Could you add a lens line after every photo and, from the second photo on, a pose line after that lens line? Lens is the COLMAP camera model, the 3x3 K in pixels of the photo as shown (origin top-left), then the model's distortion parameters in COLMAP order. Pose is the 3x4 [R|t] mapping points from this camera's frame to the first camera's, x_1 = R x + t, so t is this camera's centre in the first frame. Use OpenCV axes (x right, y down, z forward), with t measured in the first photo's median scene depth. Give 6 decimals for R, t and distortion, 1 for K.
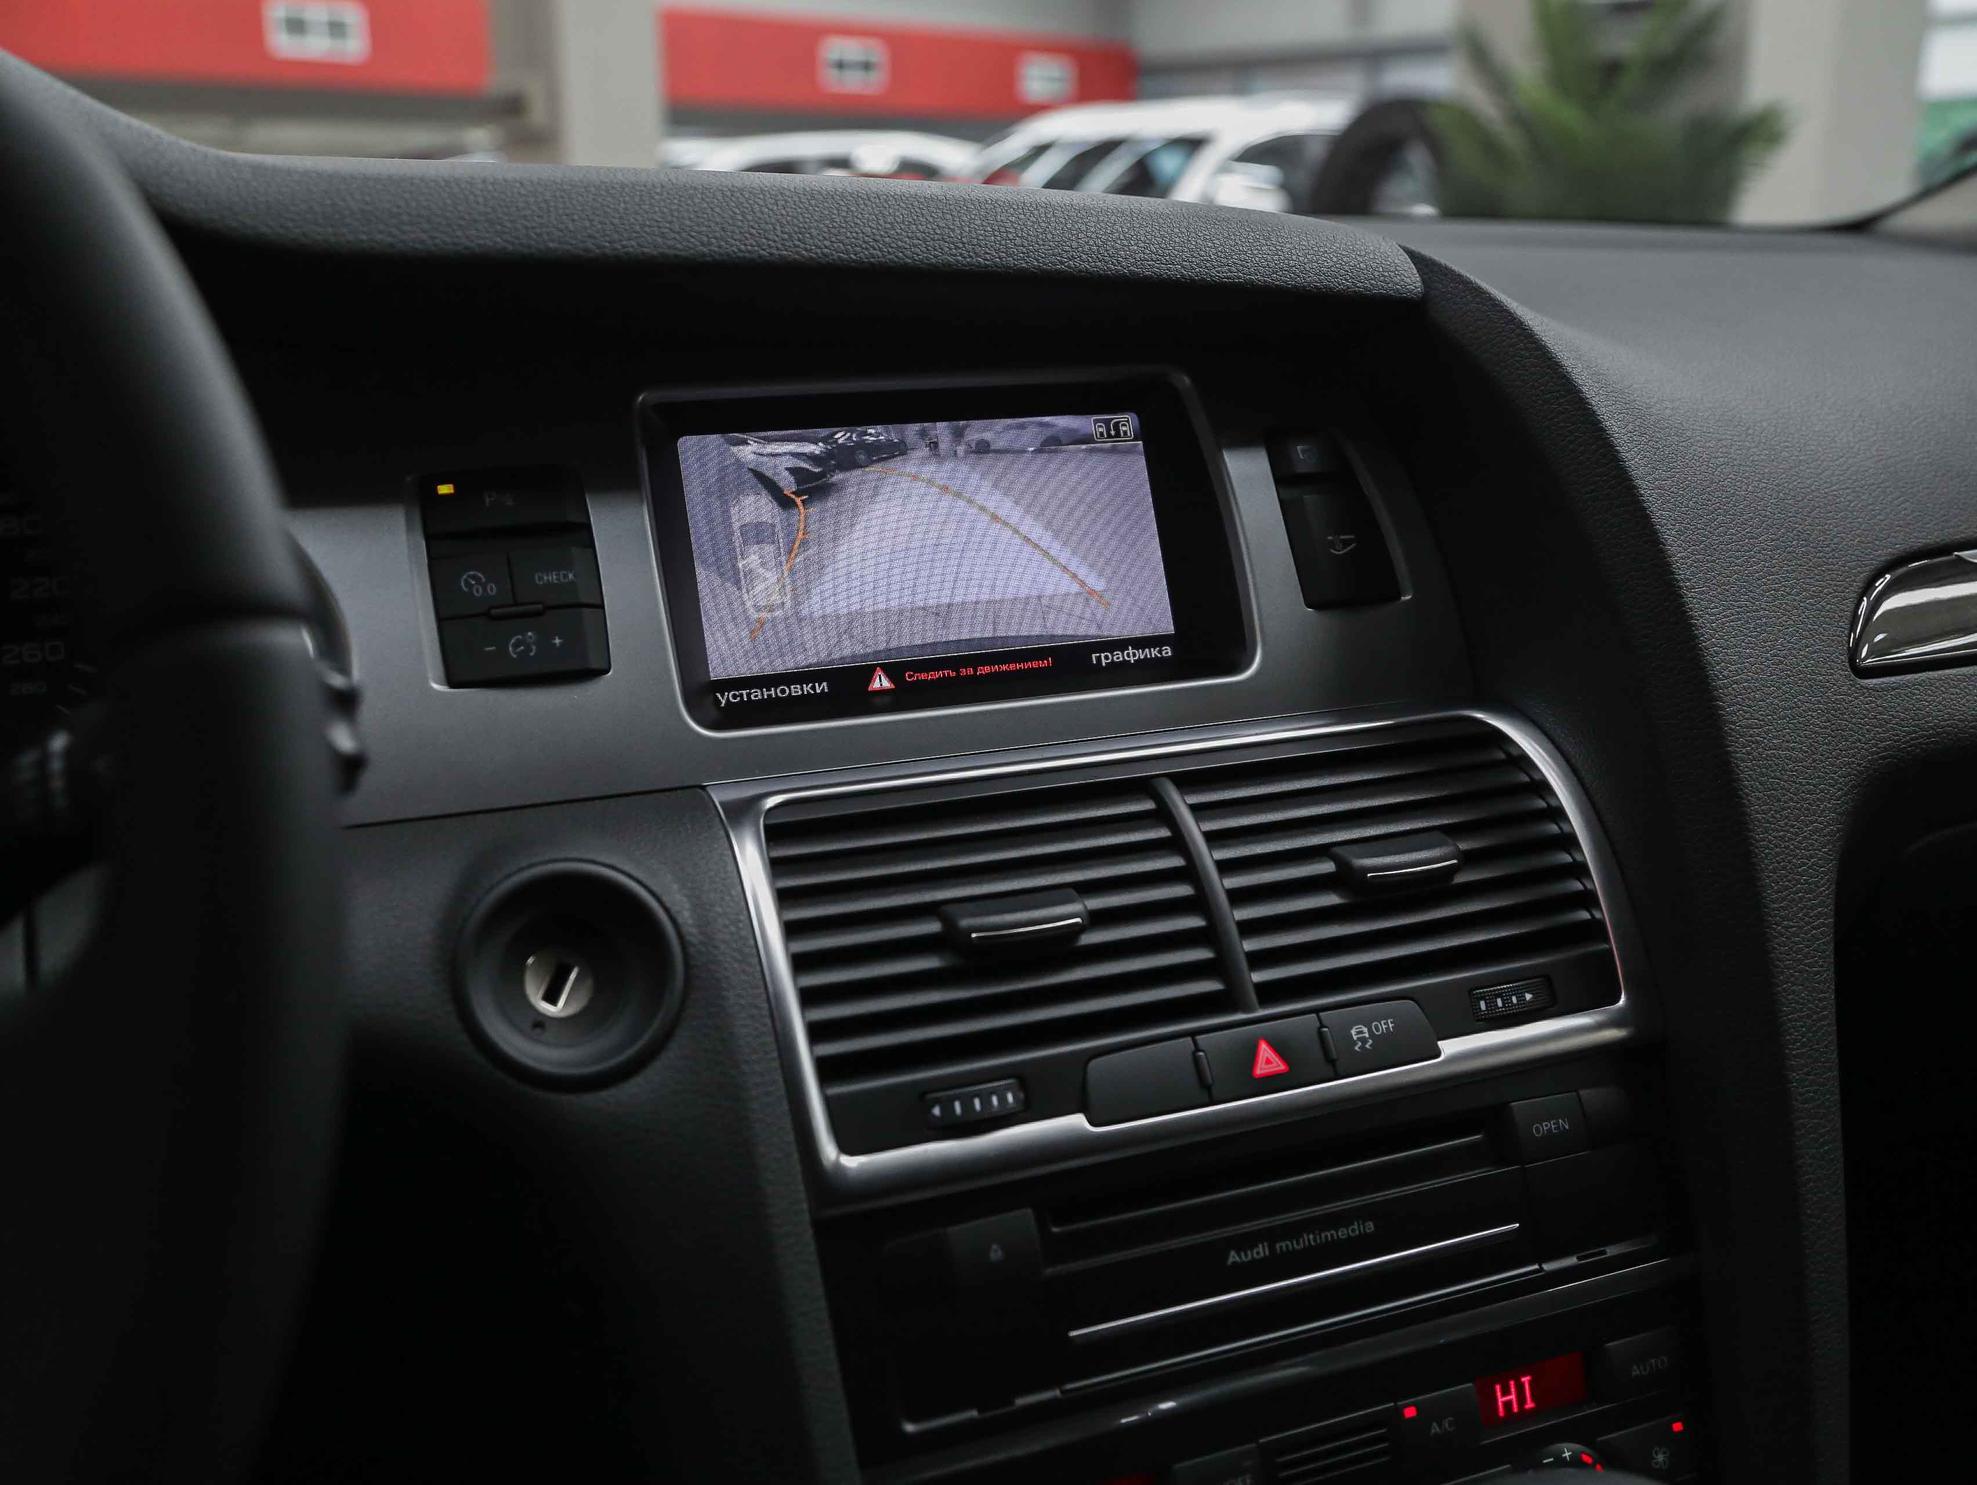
lens RADIAL K [[1955.2, 0, 988.5], [0, 1955.2, 742.5], [0, 0, 1]] dist [-0.050210, 0.000554]
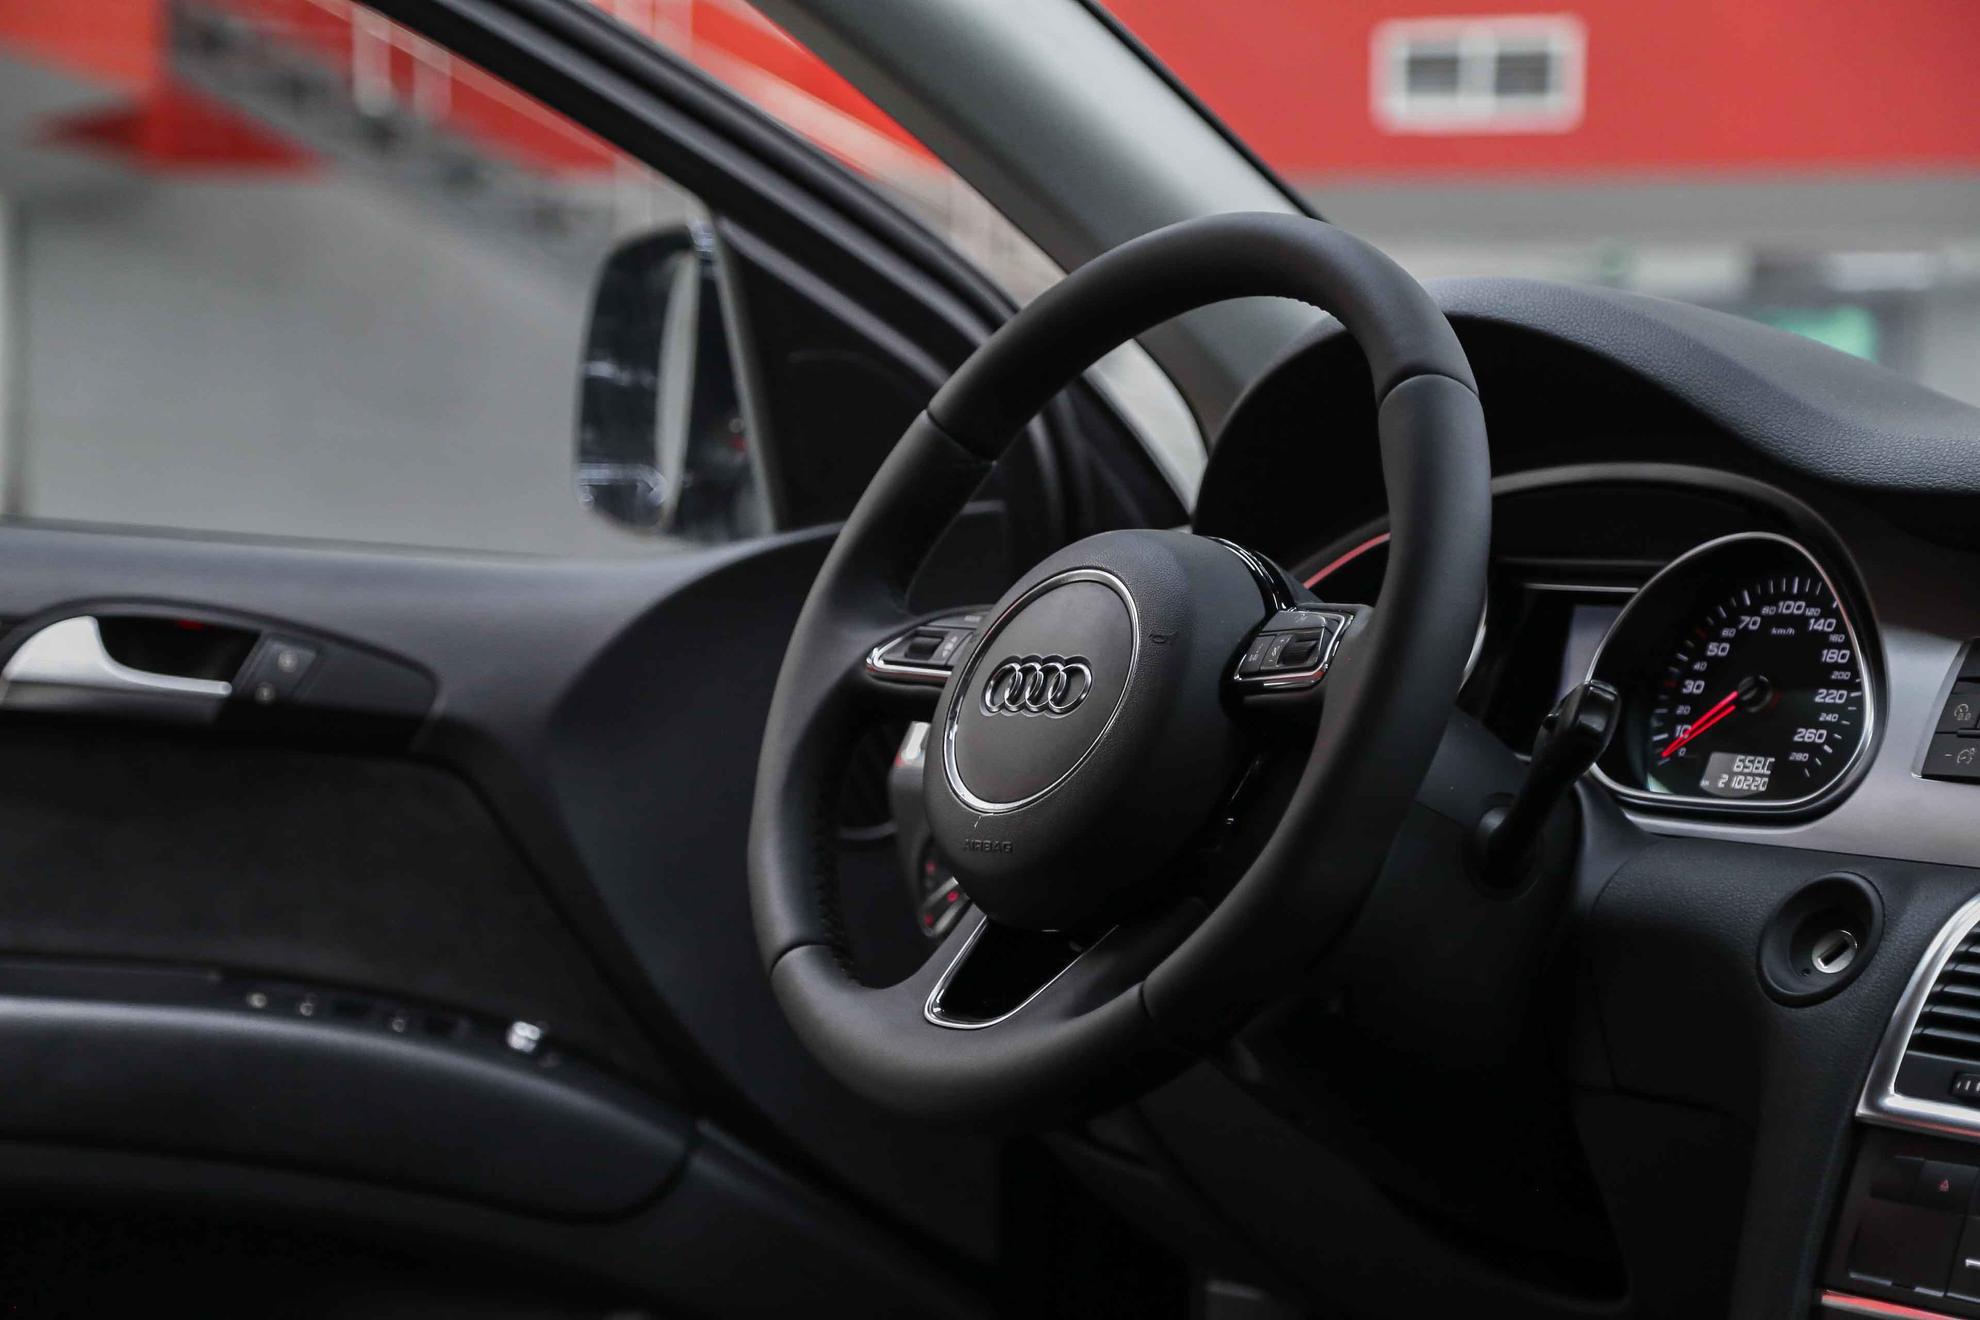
lens RADIAL K [[4100.4, 0, 990.0], [0, 4100.4, 660.0], [0, 0, 1]] dist [0.303029, 0.346943]
pose [[0.261051, 0.057870, -0.963589, 2.495102], [-0.259741, 0.965599, -0.012378, 0.104729], [0.929724, 0.253514, 0.267102, -0.490748]]
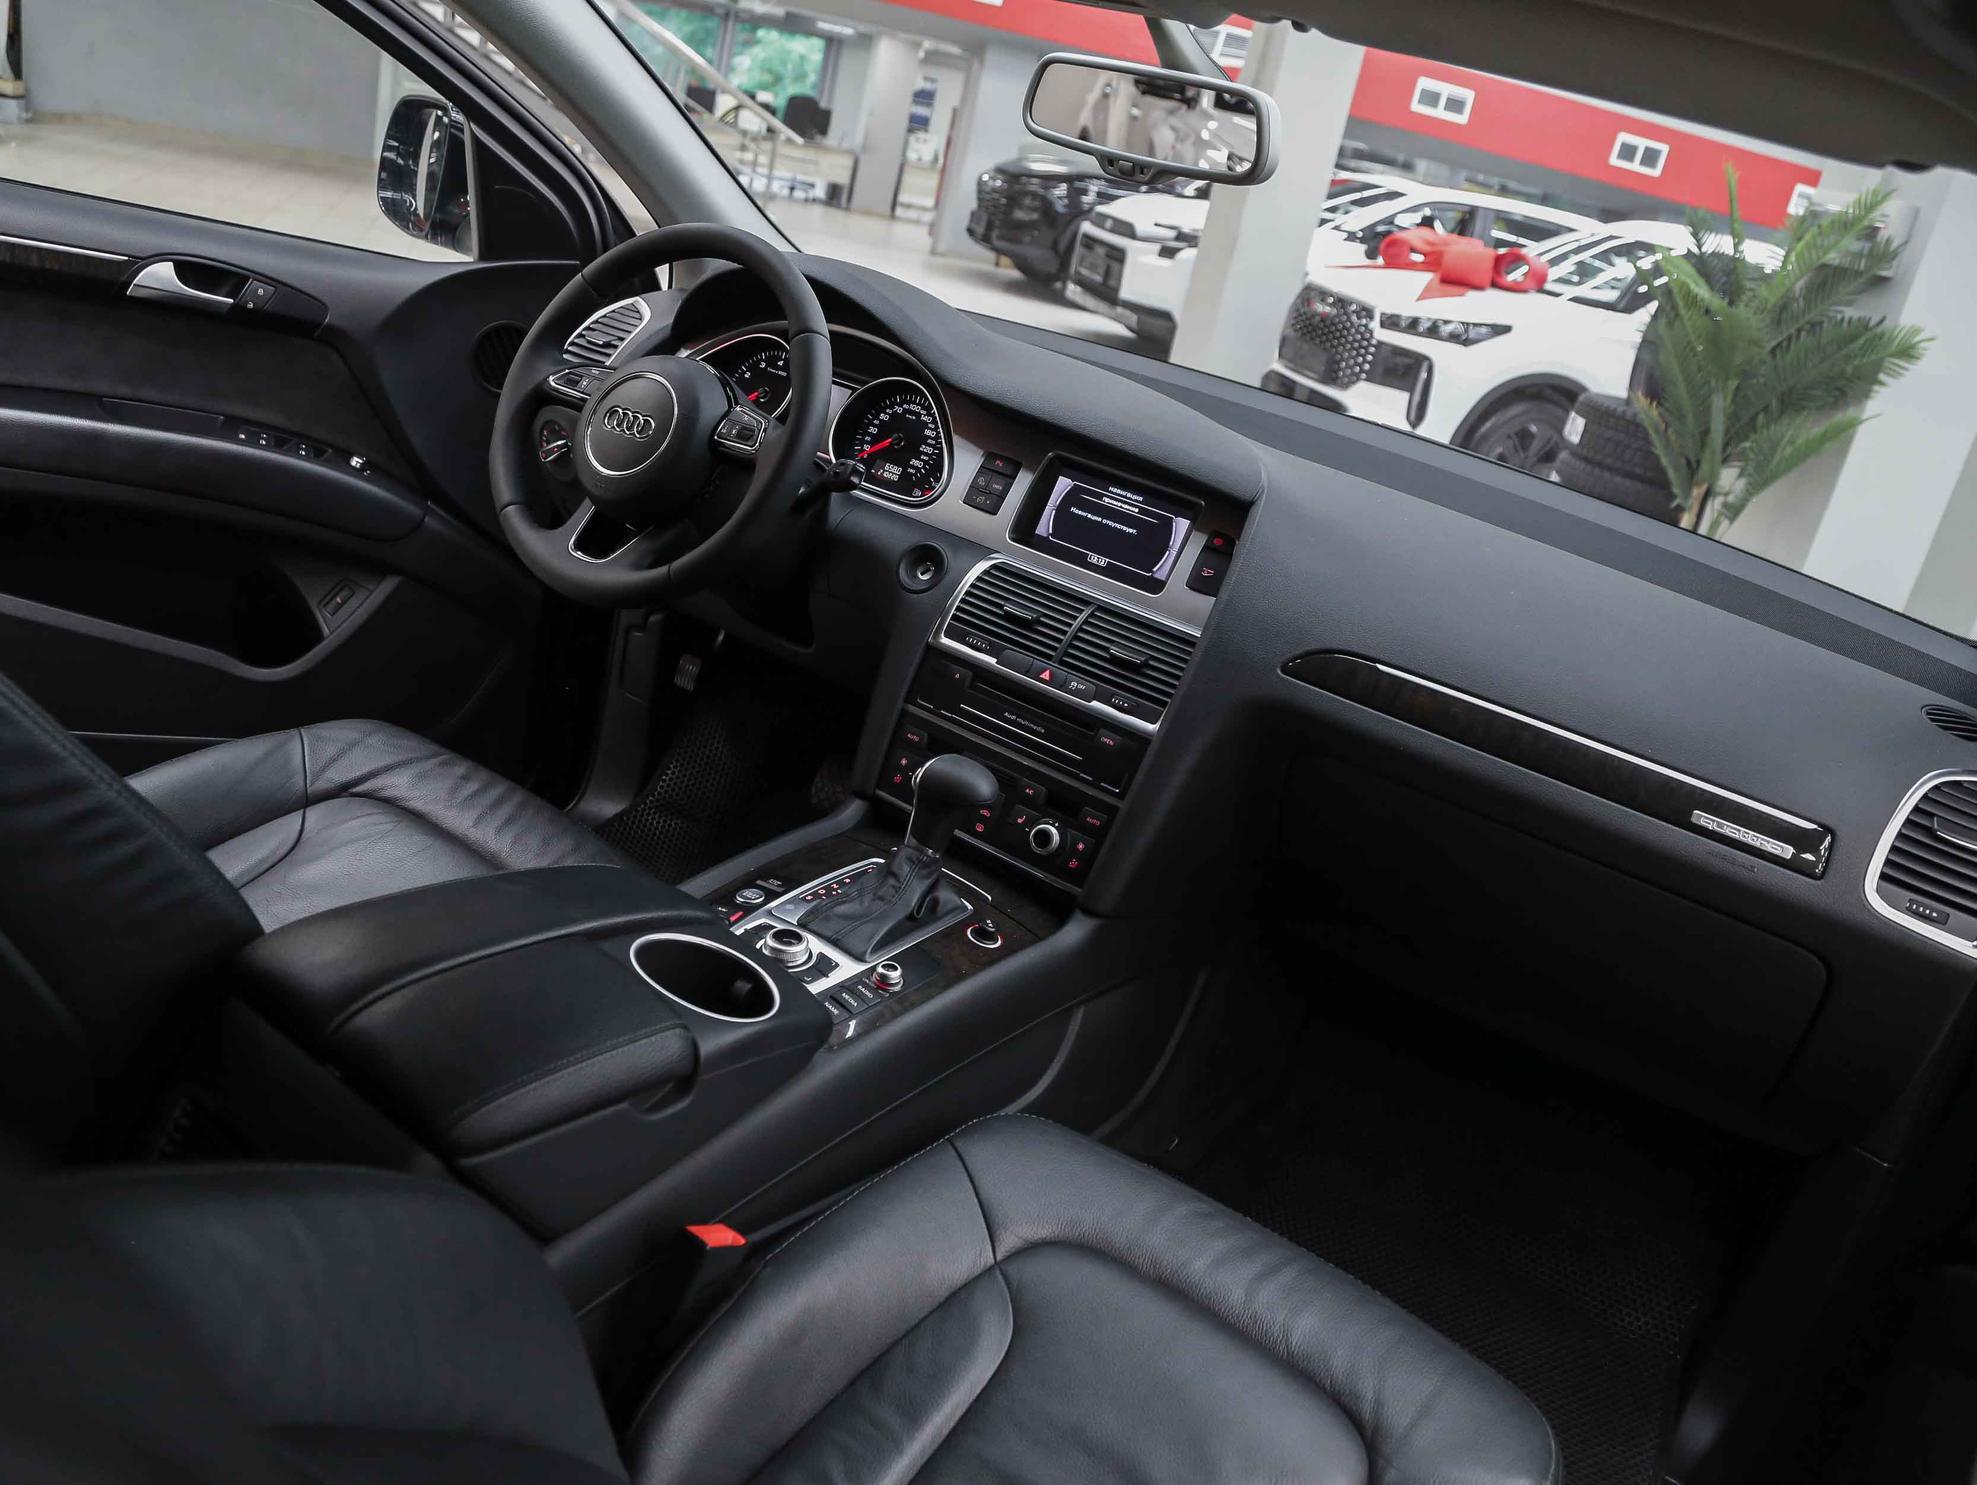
lens RADIAL K [[1545.1, 0, 988.5], [0, 1545.1, 742.5], [0, 0, 1]] dist [-0.139329, 0.096363]
pose [[0.536701, 0.426904, -0.727809, 2.143833], [-0.415604, 0.884423, 0.212293, -0.272803], [0.734320, 0.188543, 0.652094, -0.850840]]
